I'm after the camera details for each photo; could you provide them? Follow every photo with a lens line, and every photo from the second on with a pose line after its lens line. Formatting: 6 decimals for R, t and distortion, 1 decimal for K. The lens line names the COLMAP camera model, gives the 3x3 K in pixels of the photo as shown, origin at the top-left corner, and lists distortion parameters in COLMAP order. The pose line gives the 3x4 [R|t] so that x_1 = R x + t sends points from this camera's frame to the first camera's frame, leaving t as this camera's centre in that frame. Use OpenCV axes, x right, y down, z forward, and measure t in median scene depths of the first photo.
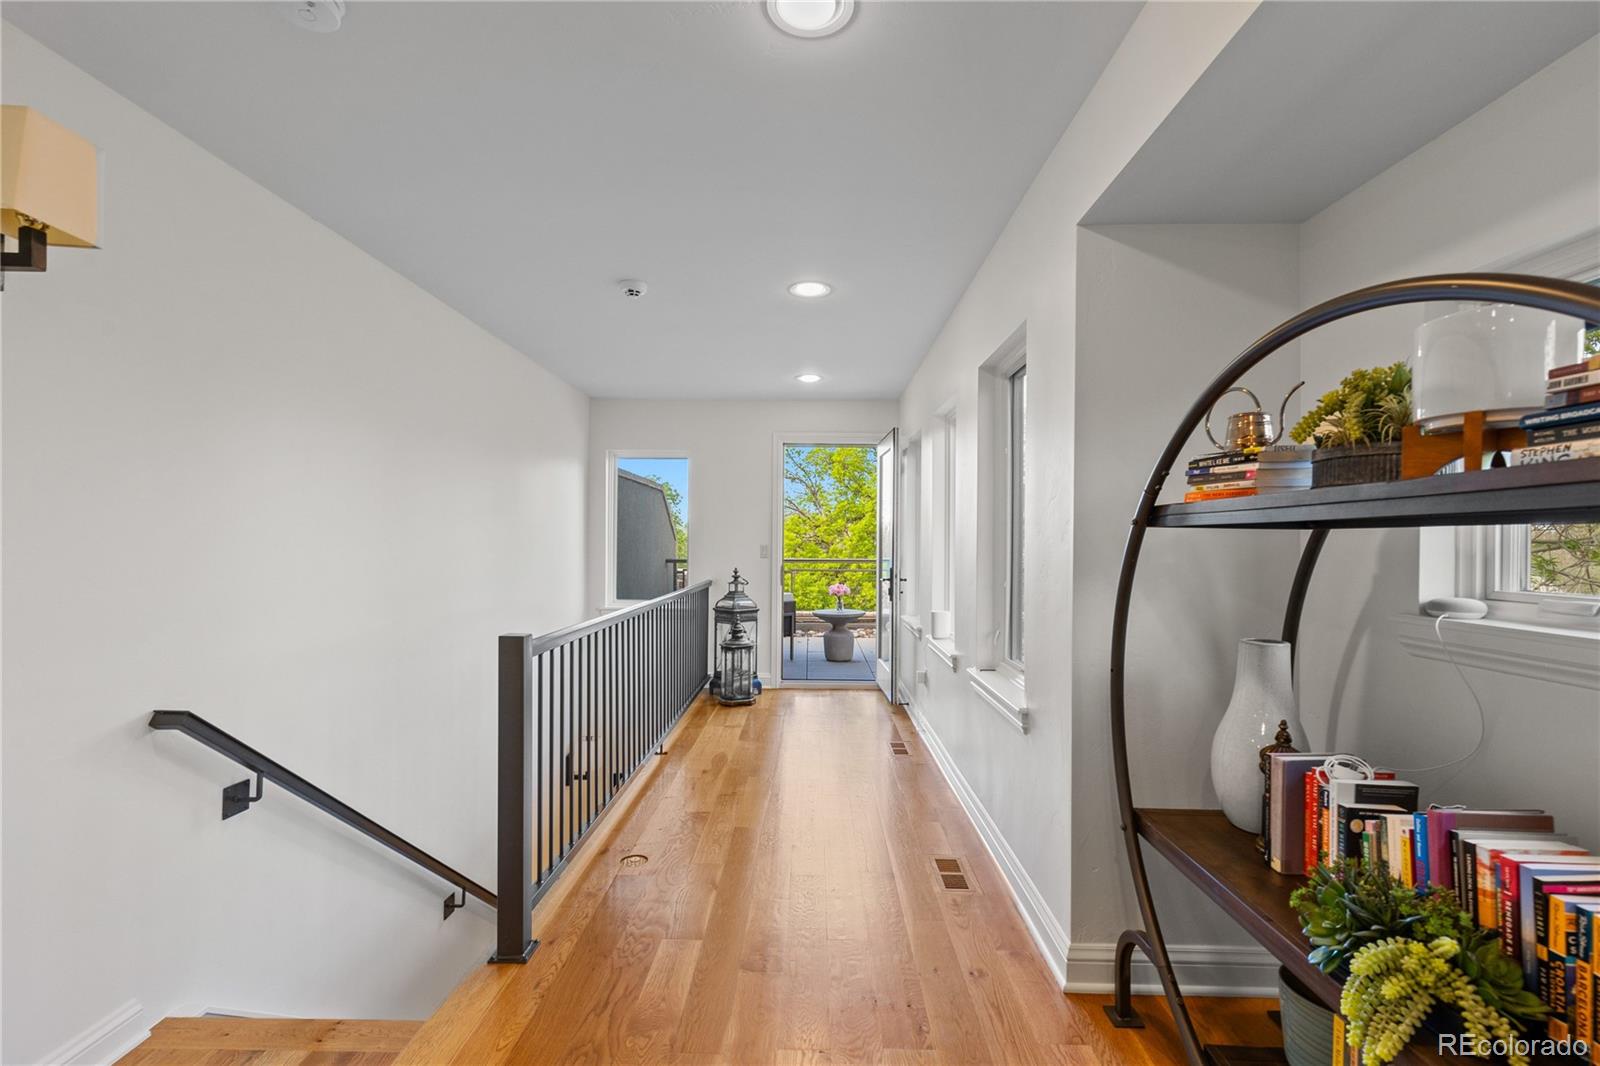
lens RADIAL K [[728.9, 0, 791.1], [0, 728.9, 540.3], [0, 0, 1]] dist [-0.002991, -0.000186]
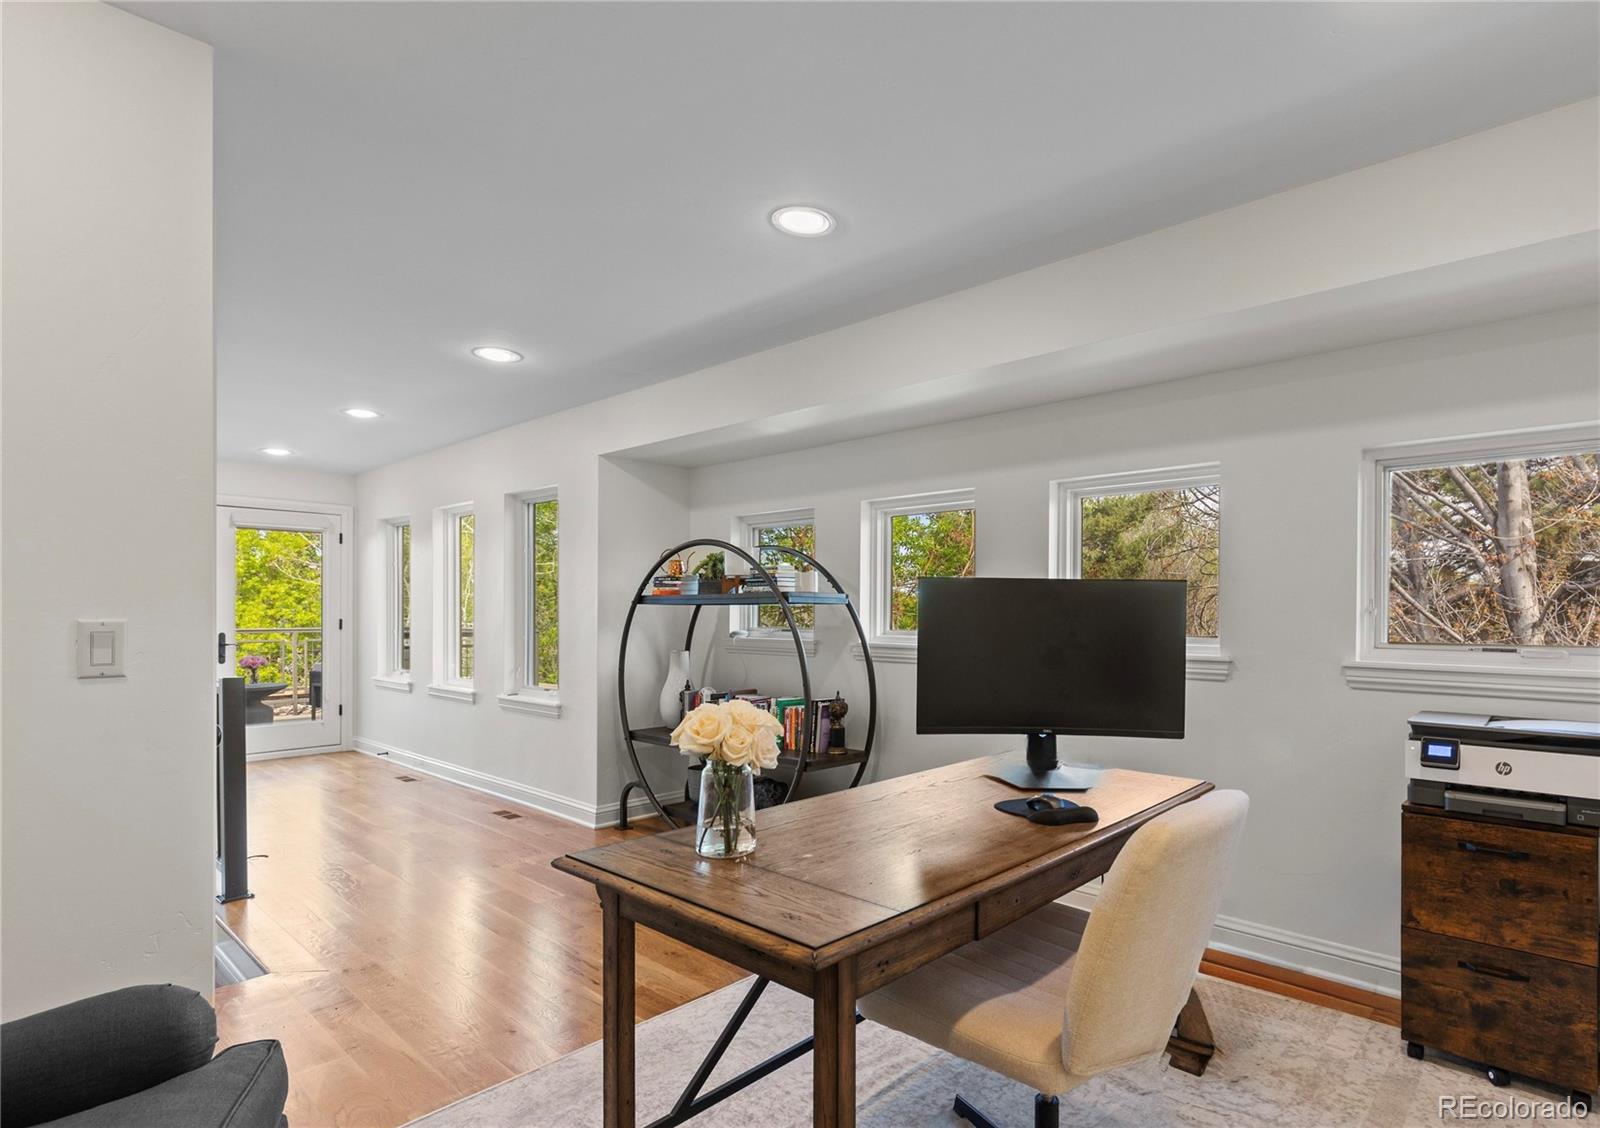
lens RADIAL K [[829.6, 0, 912.9], [0, 829.6, 610.5], [0, 0, 1]] dist [0.000269, -0.000033]
pose [[0.622067, -0.003985, 0.782954, -1.132556], [-0.000124, 0.999987, 0.005188, -0.013410], [-0.782964, -0.003324, 0.622058, -1.458339]]
